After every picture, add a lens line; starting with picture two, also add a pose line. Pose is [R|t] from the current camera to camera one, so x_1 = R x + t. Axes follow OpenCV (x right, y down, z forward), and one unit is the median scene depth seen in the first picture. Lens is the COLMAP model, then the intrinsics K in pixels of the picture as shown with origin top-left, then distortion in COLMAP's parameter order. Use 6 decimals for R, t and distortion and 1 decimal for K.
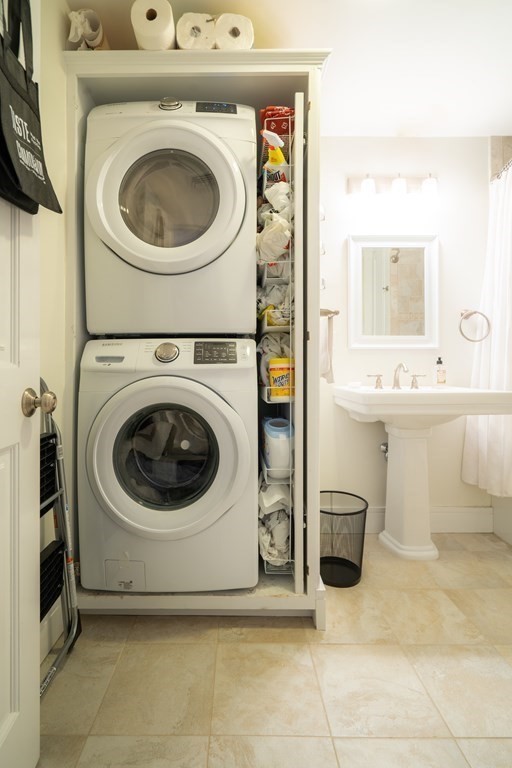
lens RADIAL K [[356.9, 0, 241.8], [0, 356.9, 370.3], [0, 0, 1]] dist [-0.002541, -0.000243]
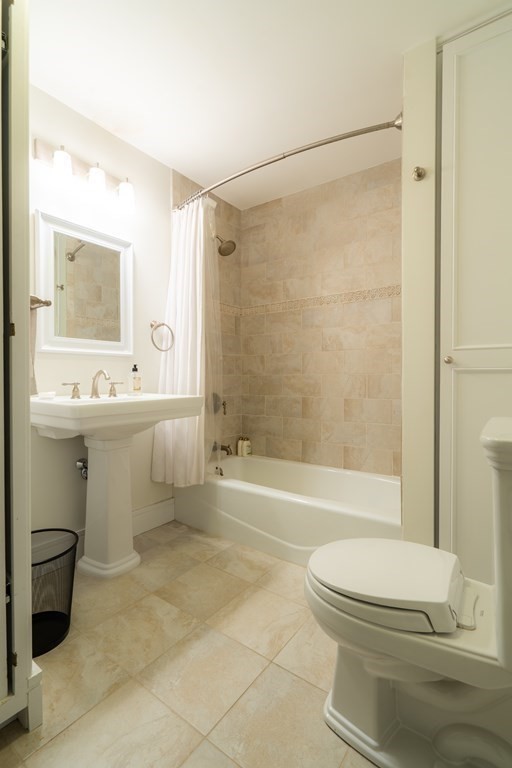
lens RADIAL K [[356.9, 0, 252.5], [0, 356.9, 381.5], [0, 0, 1]] dist [-0.002541, -0.000243]
pose [[0.600969, -0.010897, 0.799198, -0.060213], [0.000870, 0.999915, 0.012980, -0.002009], [-0.799272, -0.007105, 0.600928, 0.130959]]
